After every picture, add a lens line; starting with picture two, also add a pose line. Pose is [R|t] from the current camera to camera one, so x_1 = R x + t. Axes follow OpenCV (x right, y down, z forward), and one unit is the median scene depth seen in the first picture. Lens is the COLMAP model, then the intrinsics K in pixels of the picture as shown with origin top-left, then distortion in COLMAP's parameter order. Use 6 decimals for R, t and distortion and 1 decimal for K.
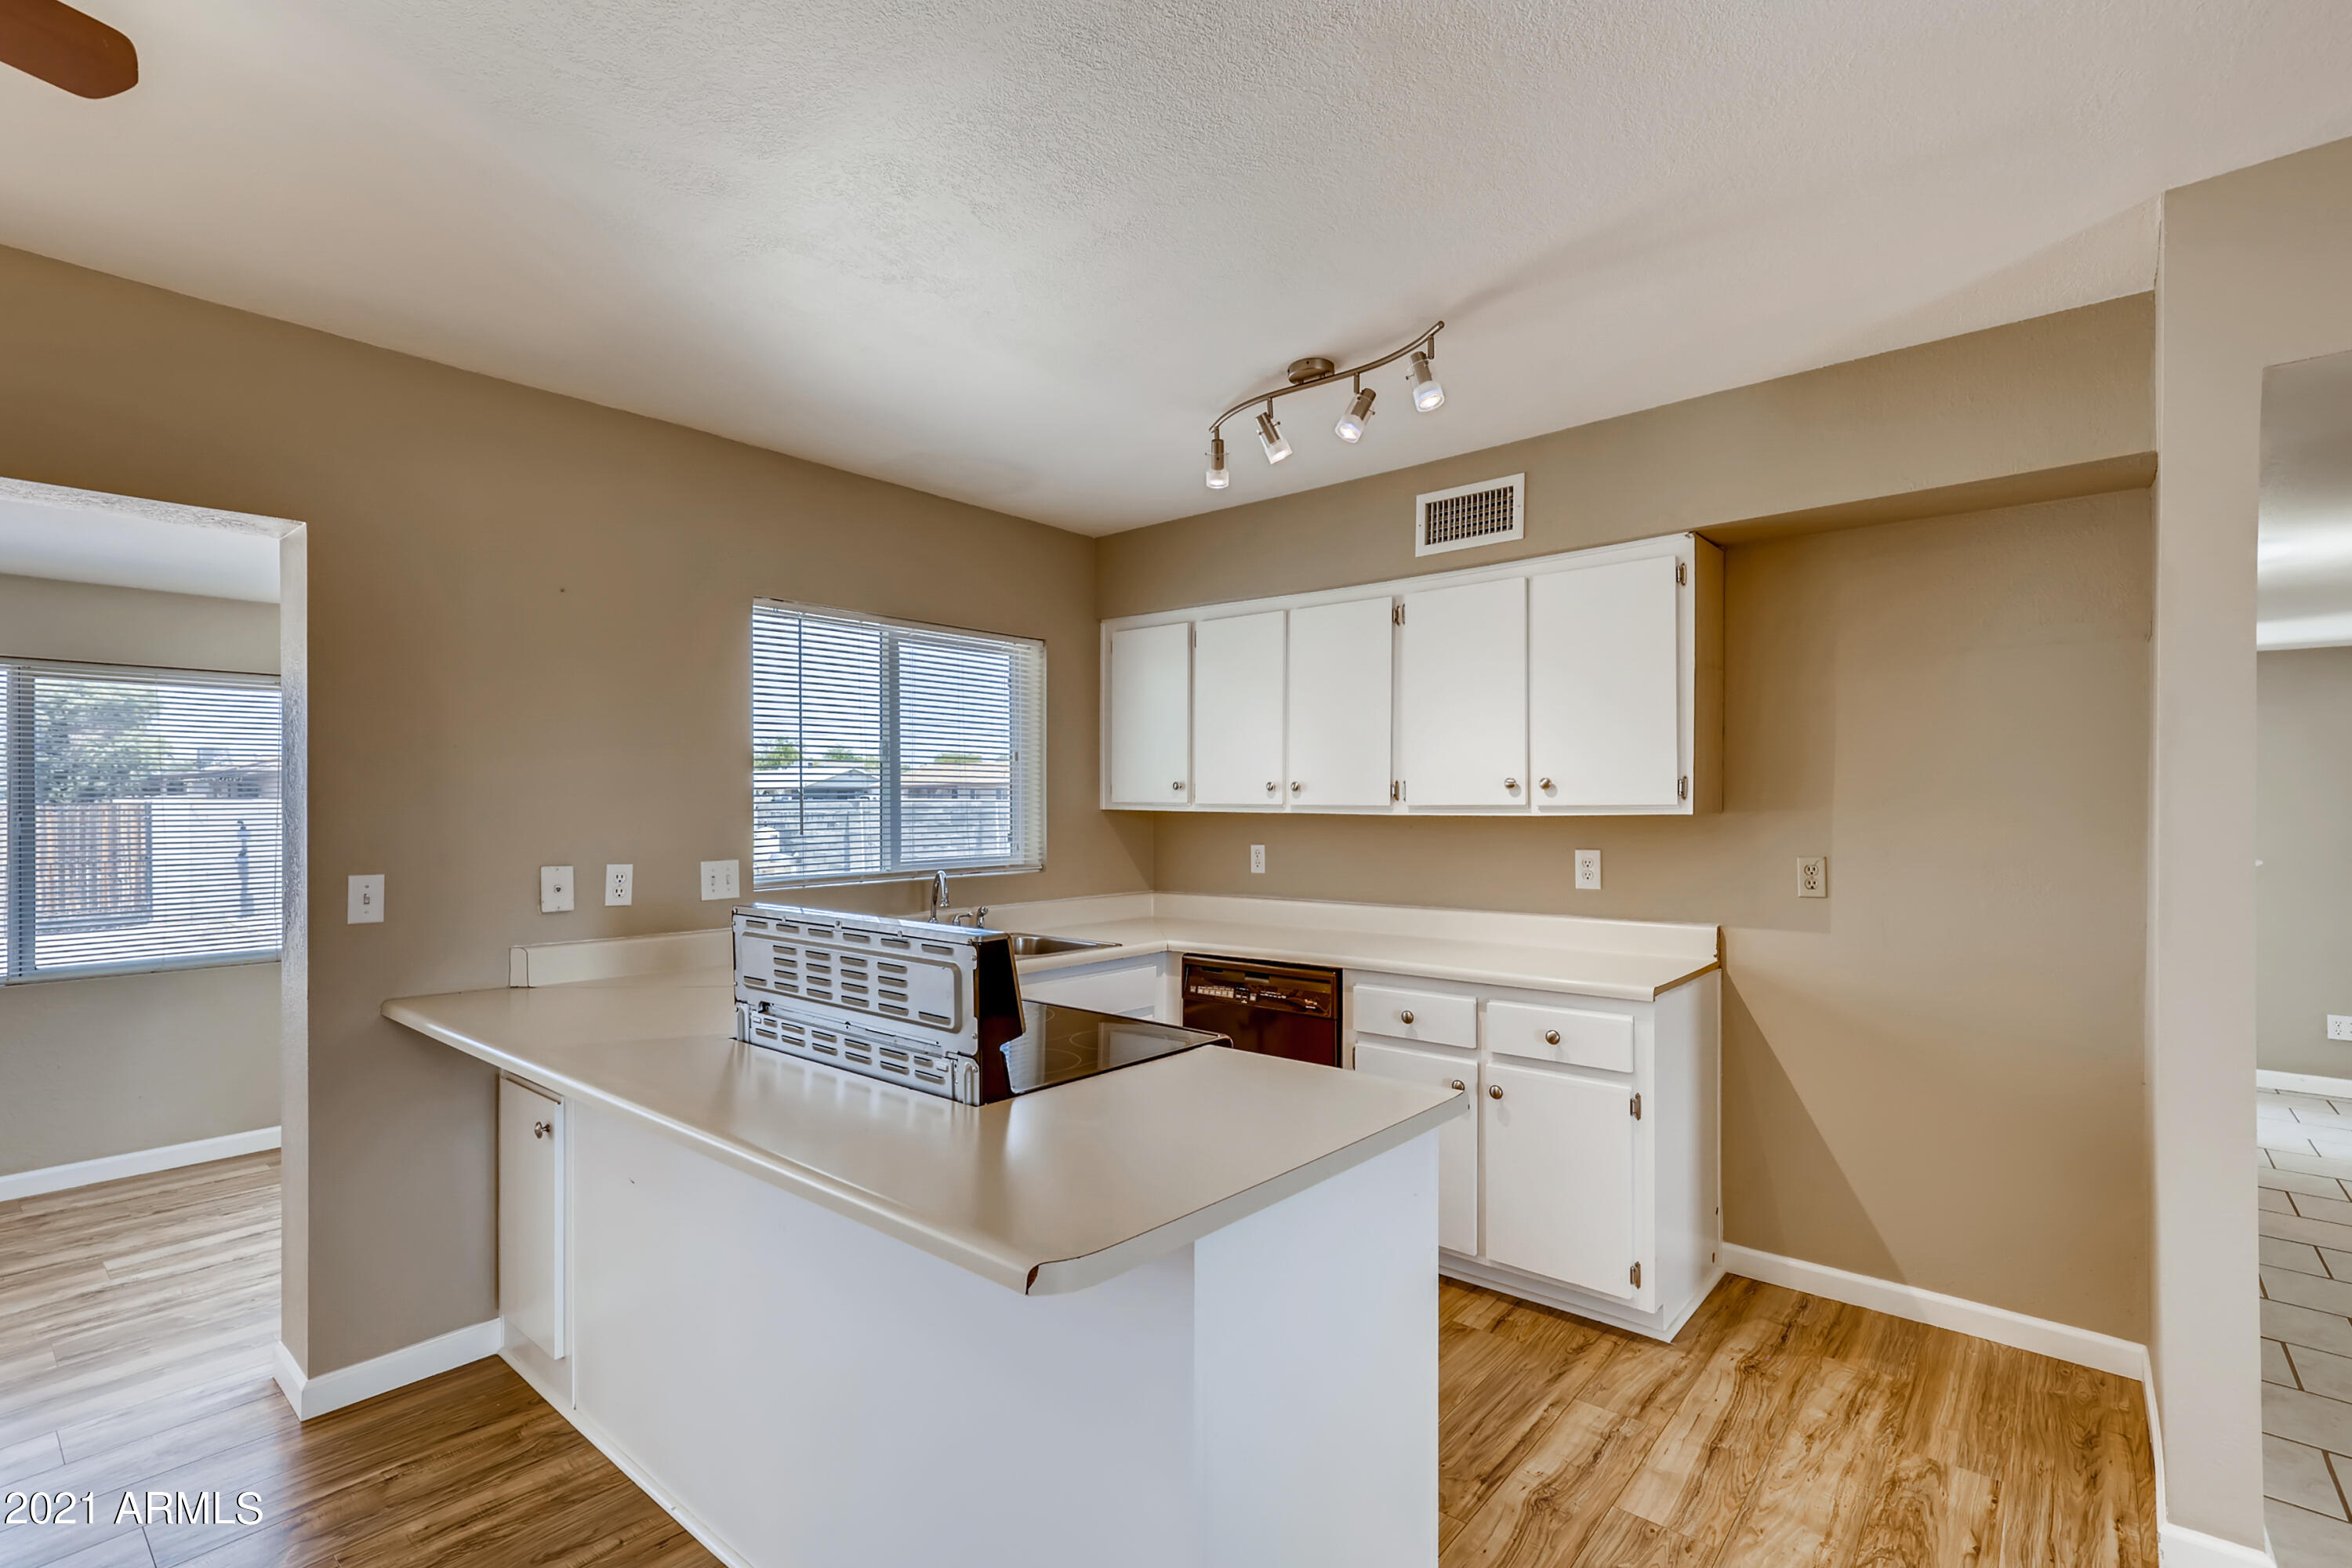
lens RADIAL K [[1069.2, 0, 1165.4], [0, 1069.2, 803.9], [0, 0, 1]] dist [0.000160, 0.005128]
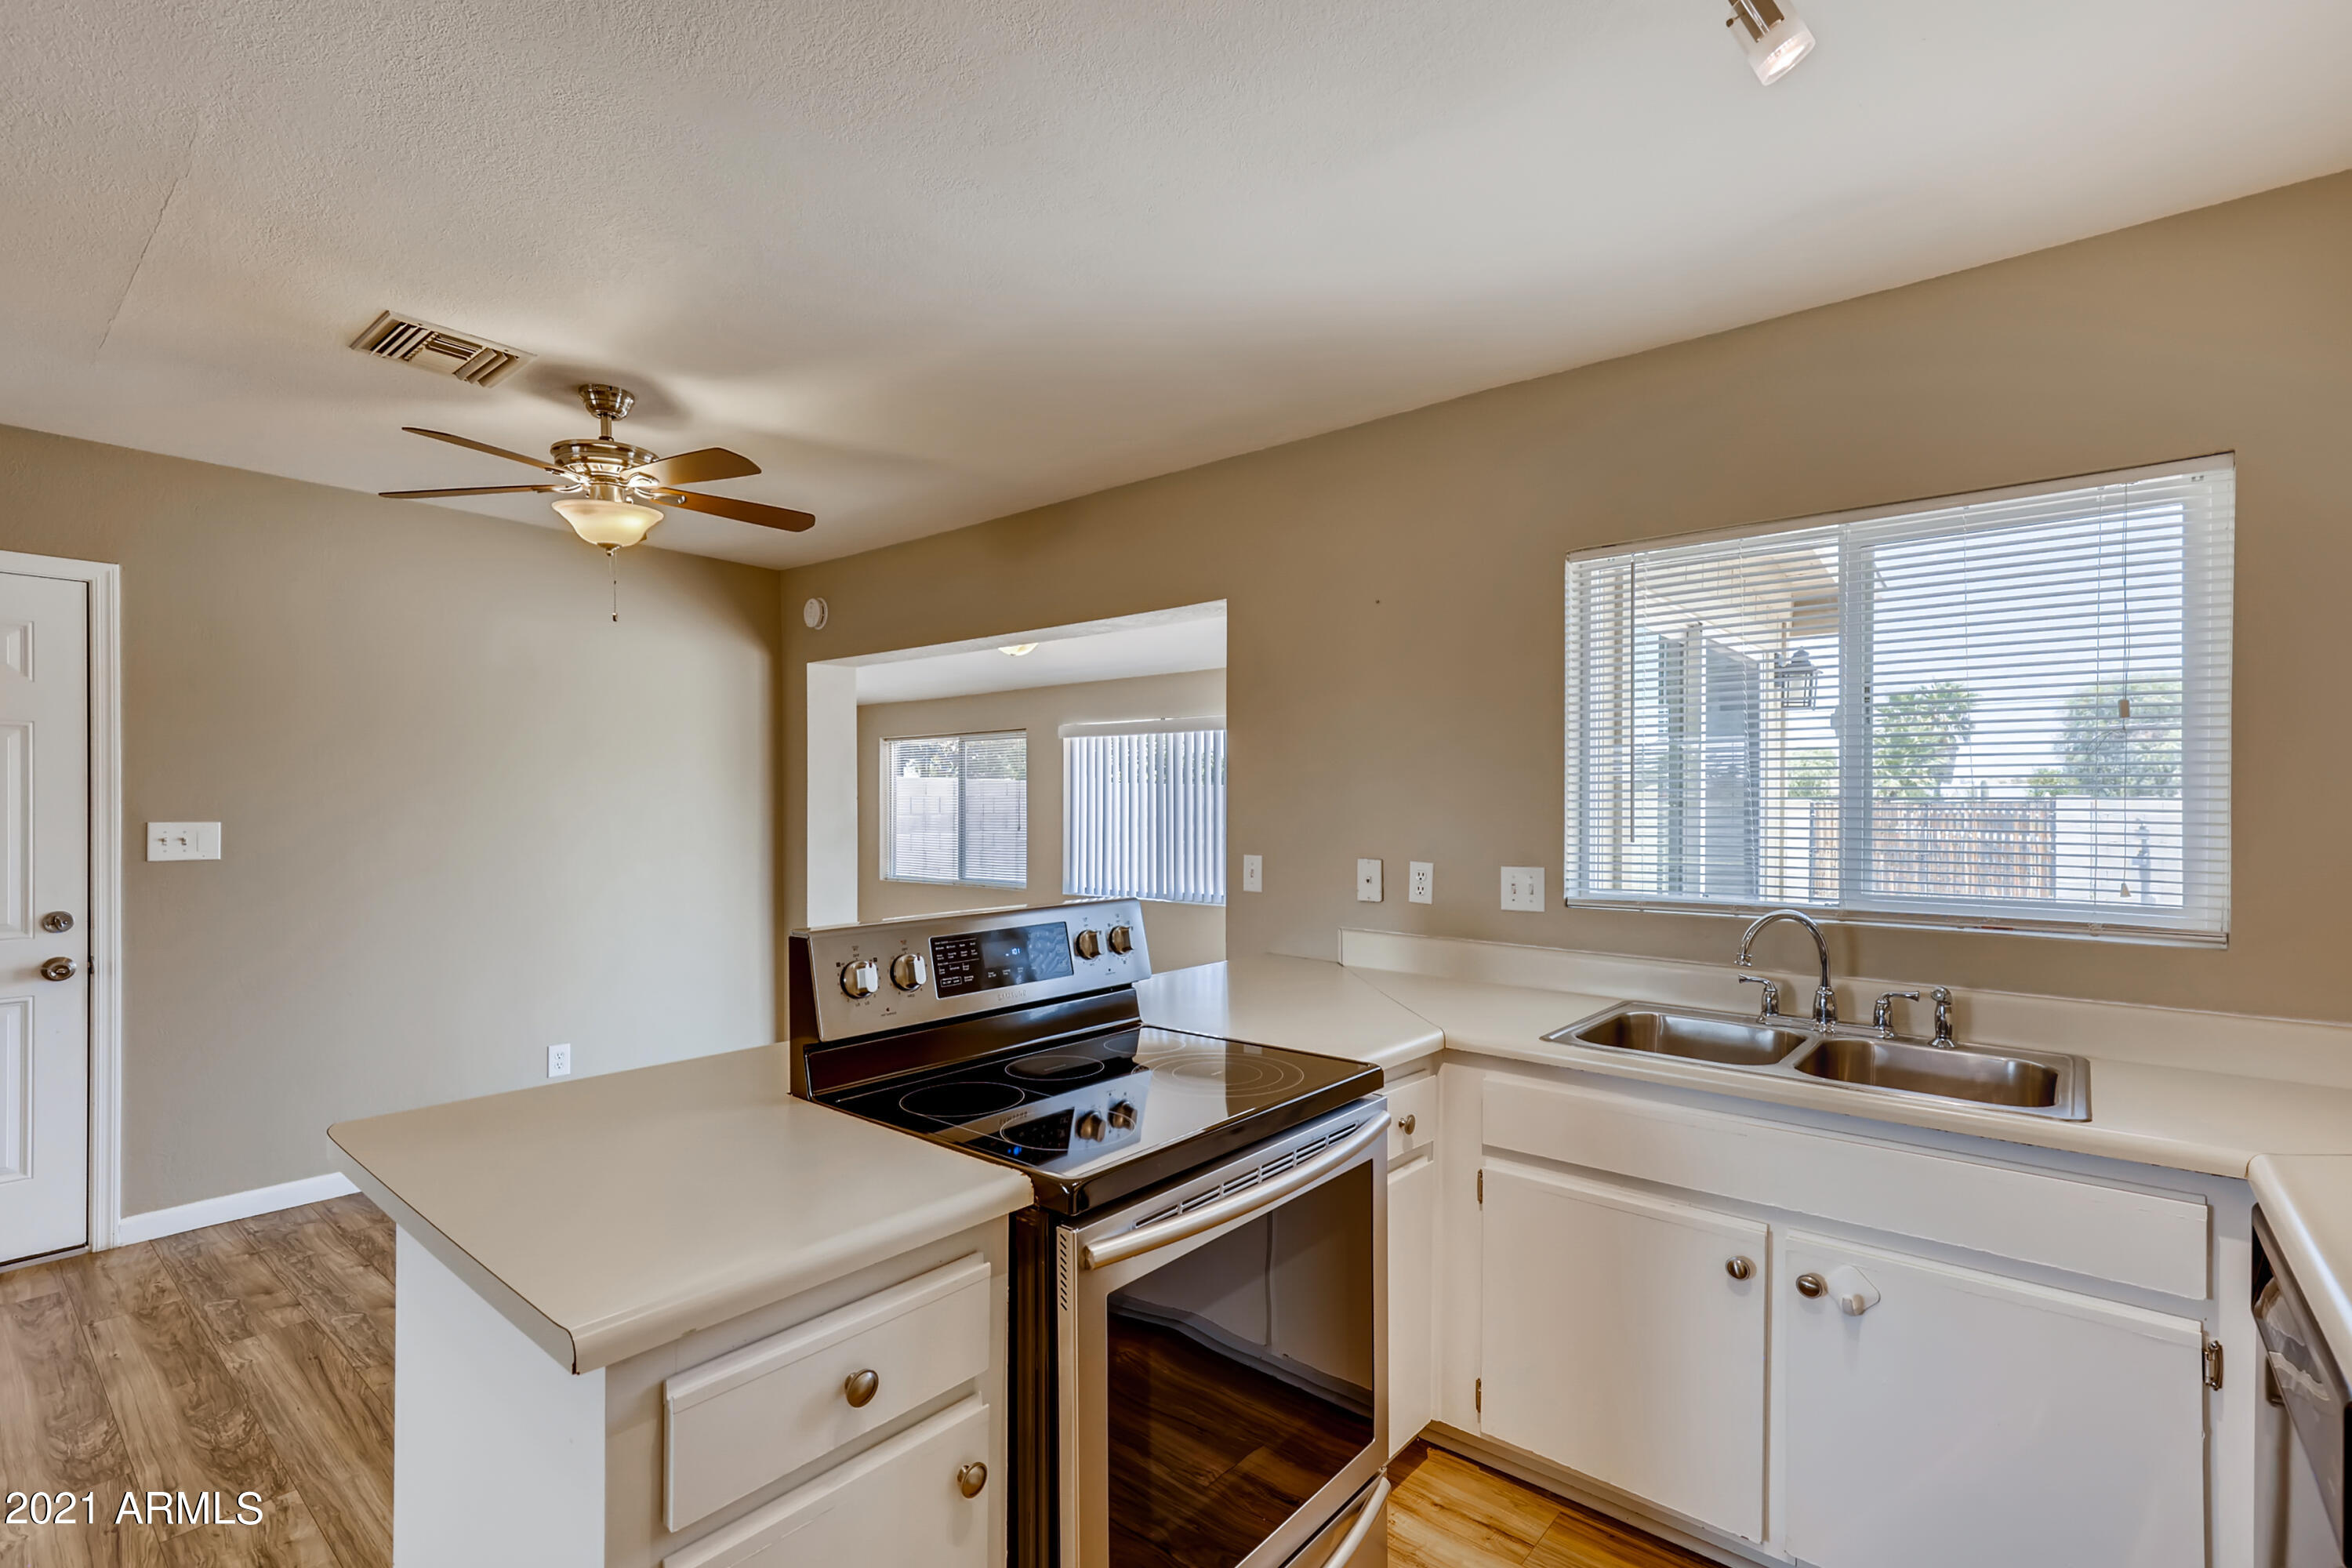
lens RADIAL K [[1069.2, 0, 1179.1], [0, 1069.2, 806.9], [0, 0, 1]] dist [0.000160, 0.005128]
pose [[0.011387, 0.005674, -0.999919, 0.453756], [-0.000350, 0.999984, 0.005671, -0.000915], [0.999935, 0.000286, 0.011389, 0.705665]]
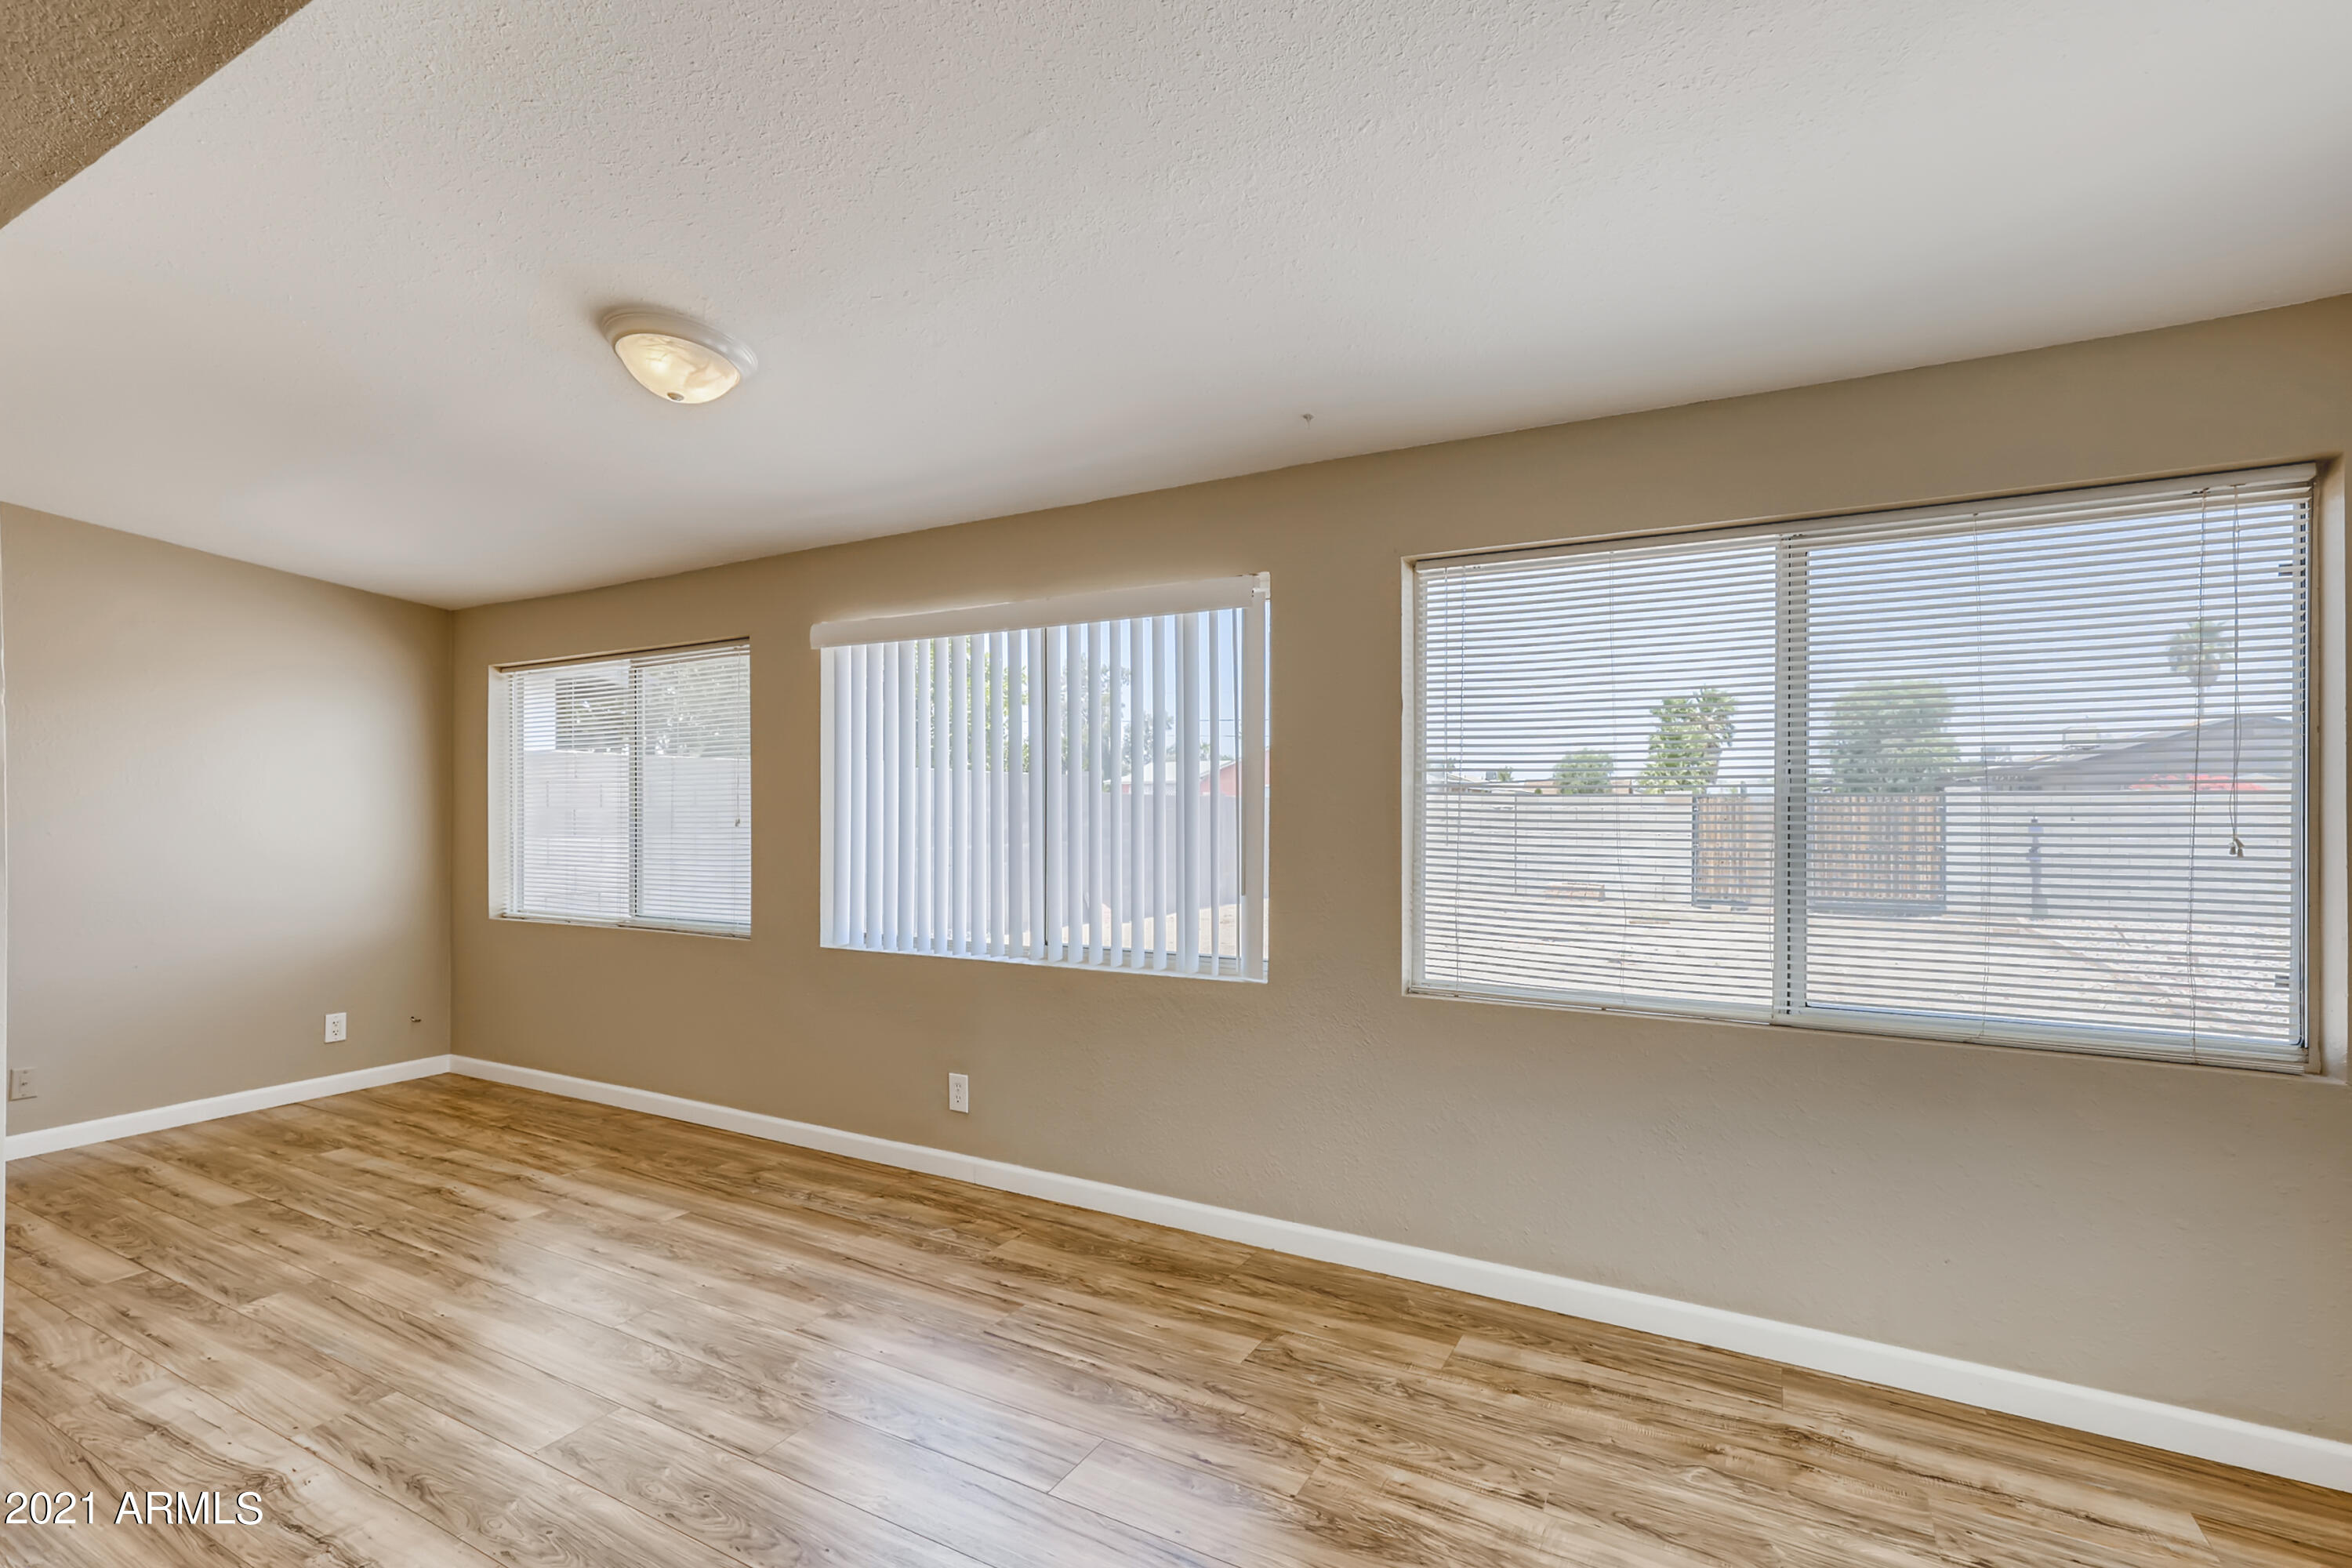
lens RADIAL K [[1069.2, 0, 1181.9], [0, 1069.2, 819.8], [0, 0, 1]] dist [0.000160, 0.005128]
pose [[0.196280, 0.012971, -0.980462, -0.624627], [0.002744, 0.999901, 0.013777, 0.042515], [0.980544, -0.005394, 0.196225, 0.641133]]
